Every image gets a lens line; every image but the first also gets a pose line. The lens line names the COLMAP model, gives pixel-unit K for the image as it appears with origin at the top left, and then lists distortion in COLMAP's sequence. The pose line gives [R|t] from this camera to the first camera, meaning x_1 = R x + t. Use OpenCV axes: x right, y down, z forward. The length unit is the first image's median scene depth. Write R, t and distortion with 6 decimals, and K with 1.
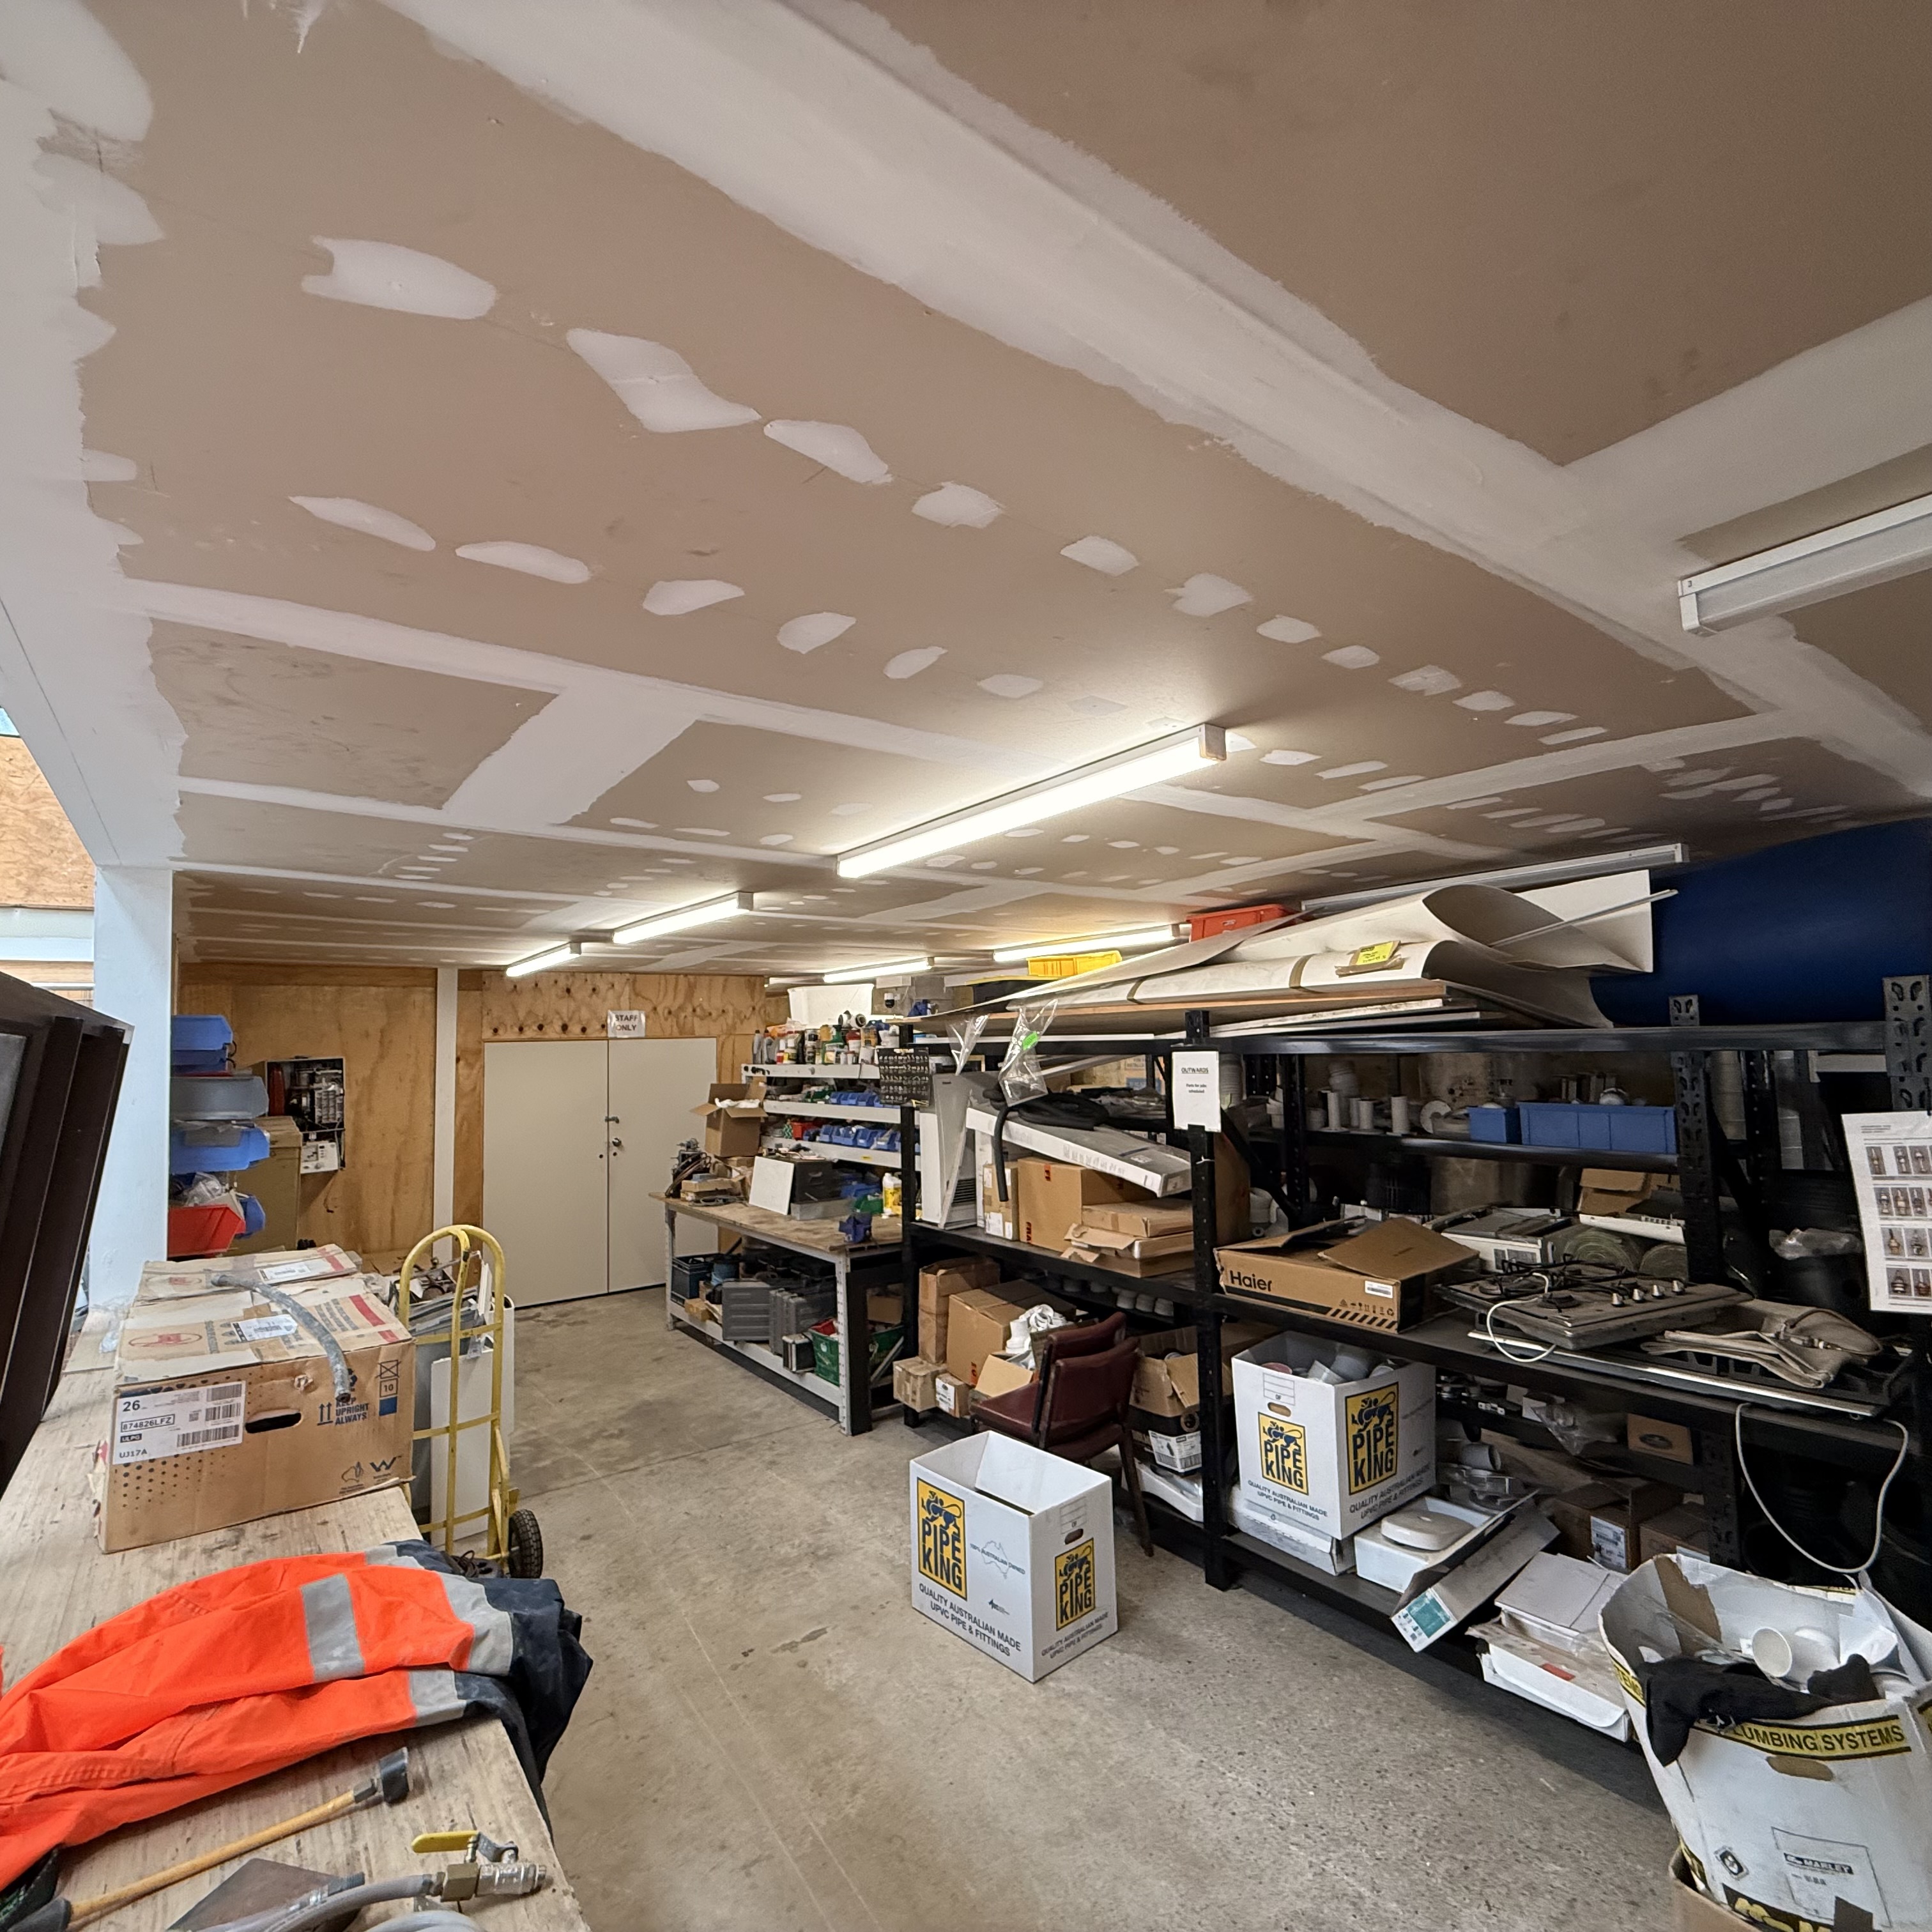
lens RADIAL K [[1024.5, 0, 954.9], [0, 1024.5, 963.3], [0, 0, 1]] dist [-0.002357, 0.001103]
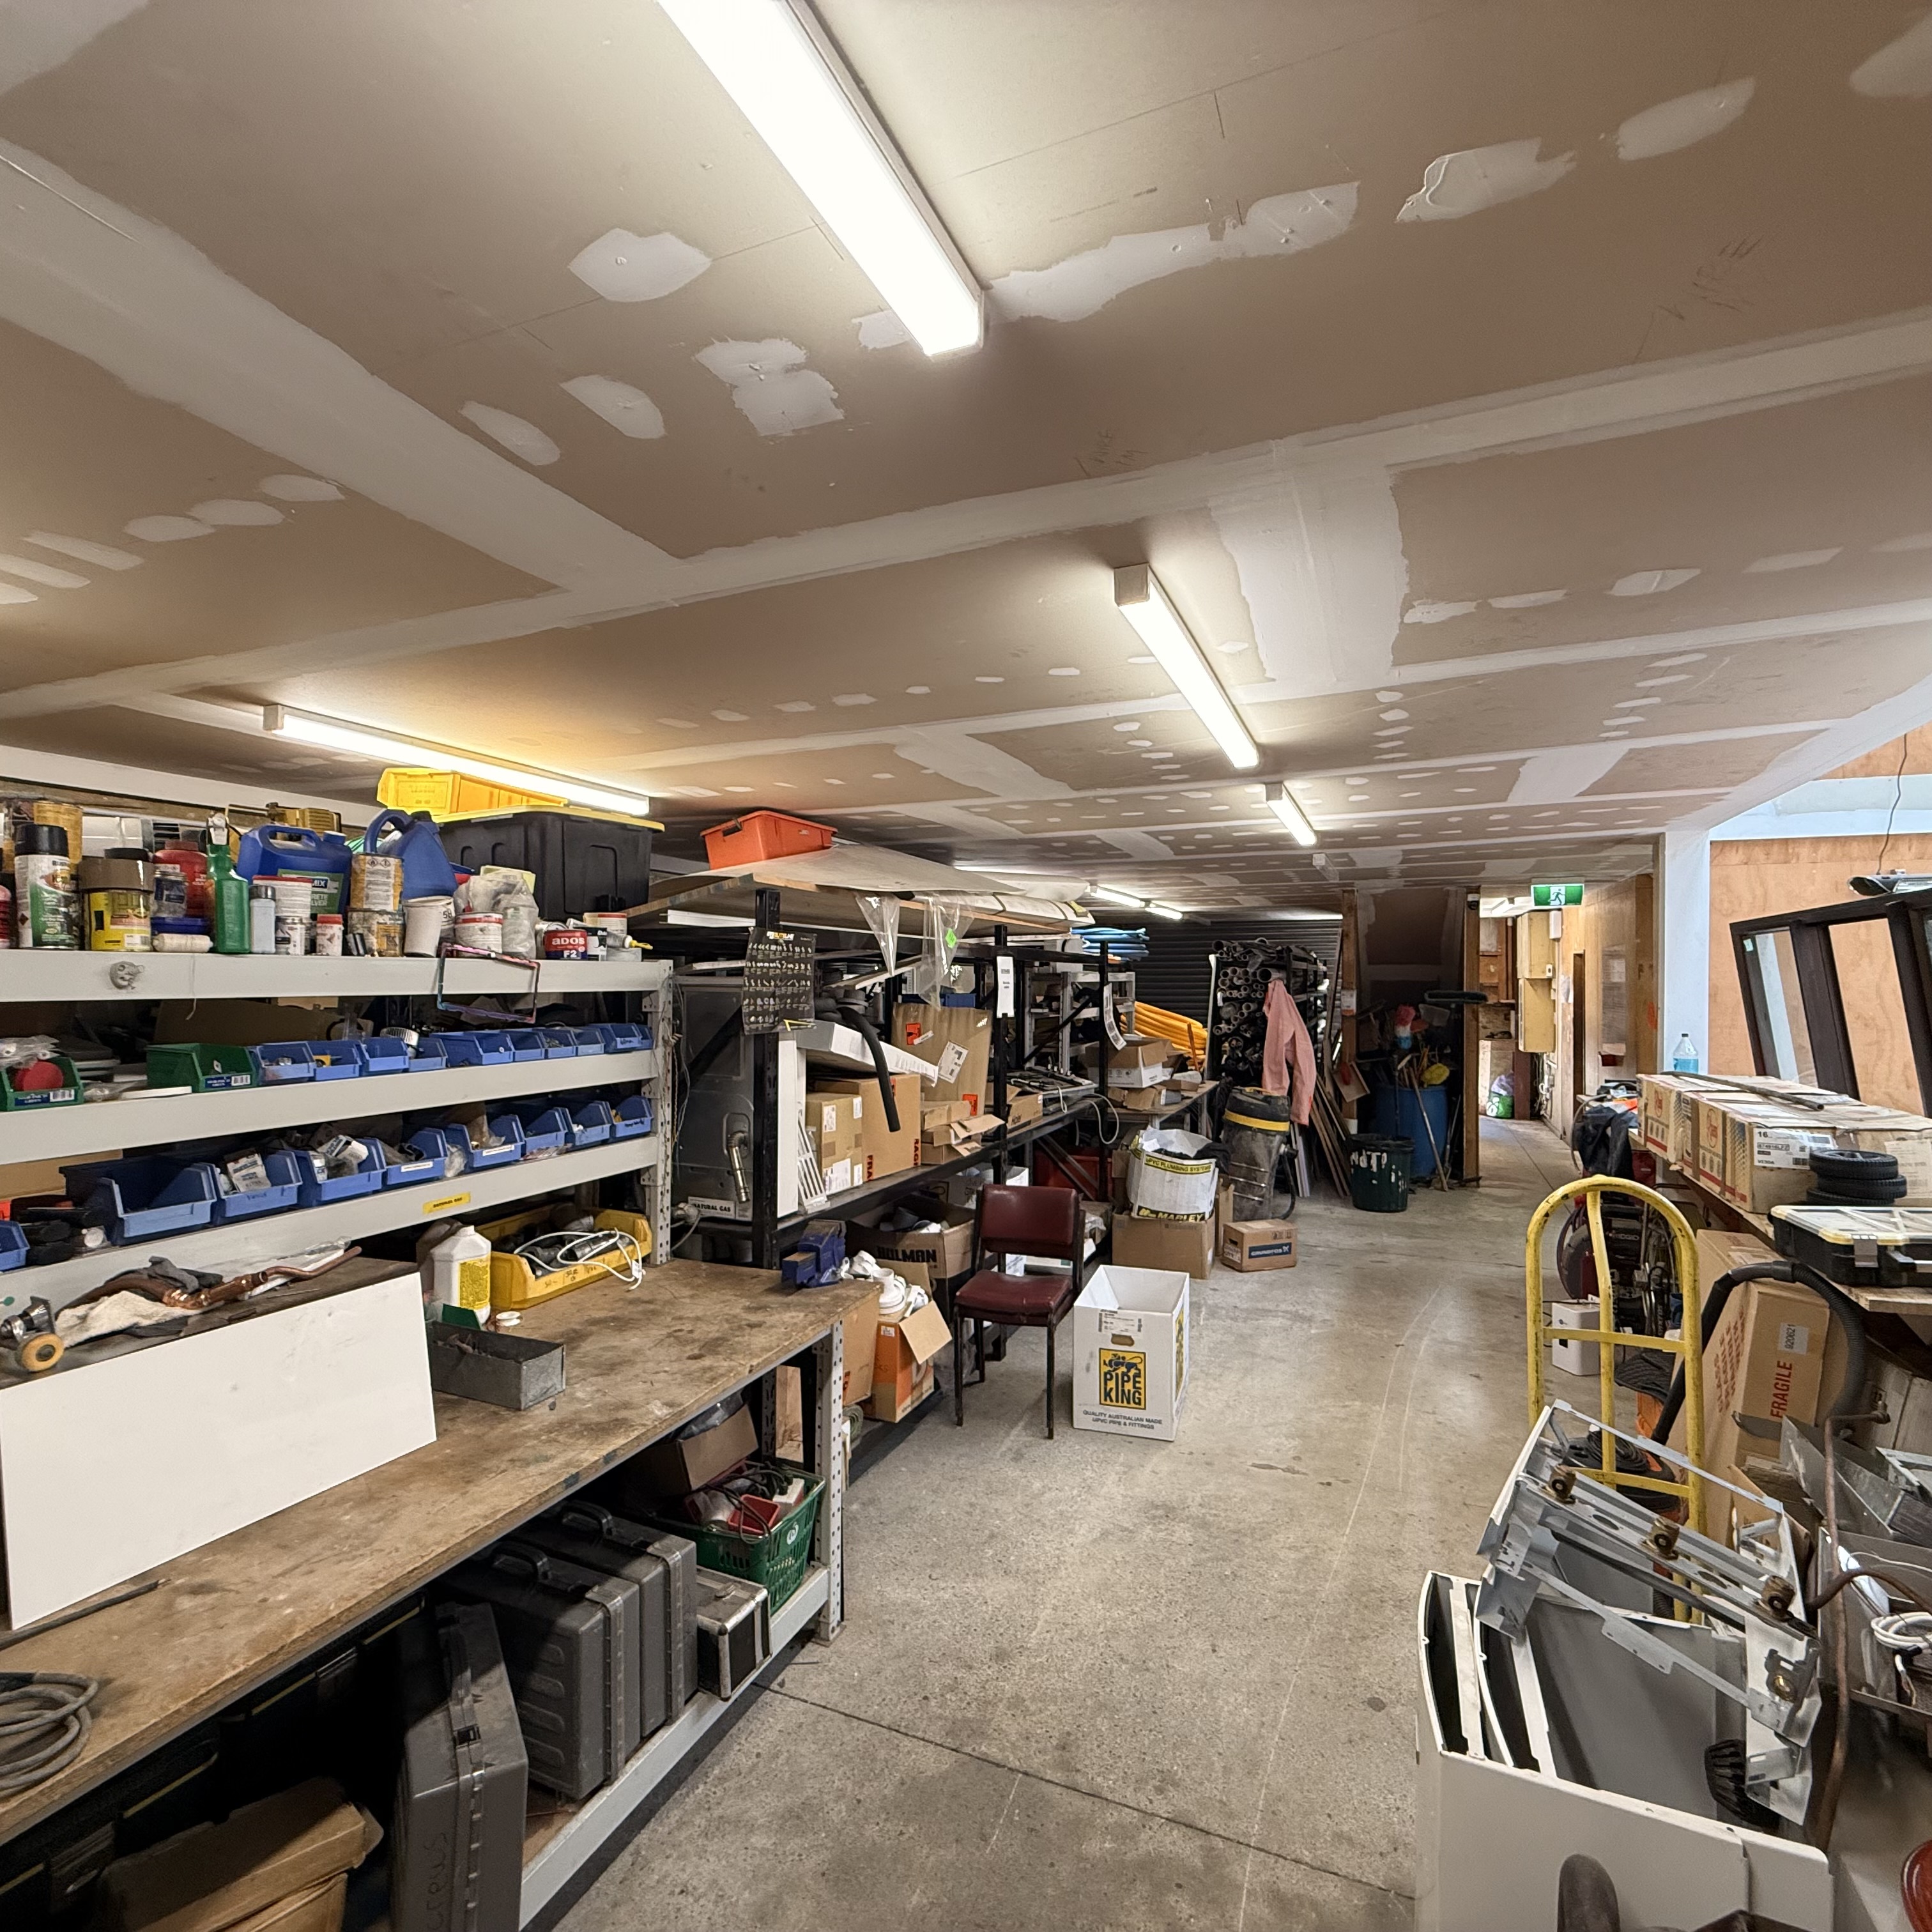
lens RADIAL K [[1024.5, 0, 954.9], [0, 1024.5, 963.3], [0, 0, 1]] dist [-0.002357, 0.001103]
pose [[-0.513621, 0.034960, 0.857304, -0.818696], [-0.059252, 0.995339, -0.076087, 0.190694], [-0.855969, -0.089877, -0.509156, 1.663994]]
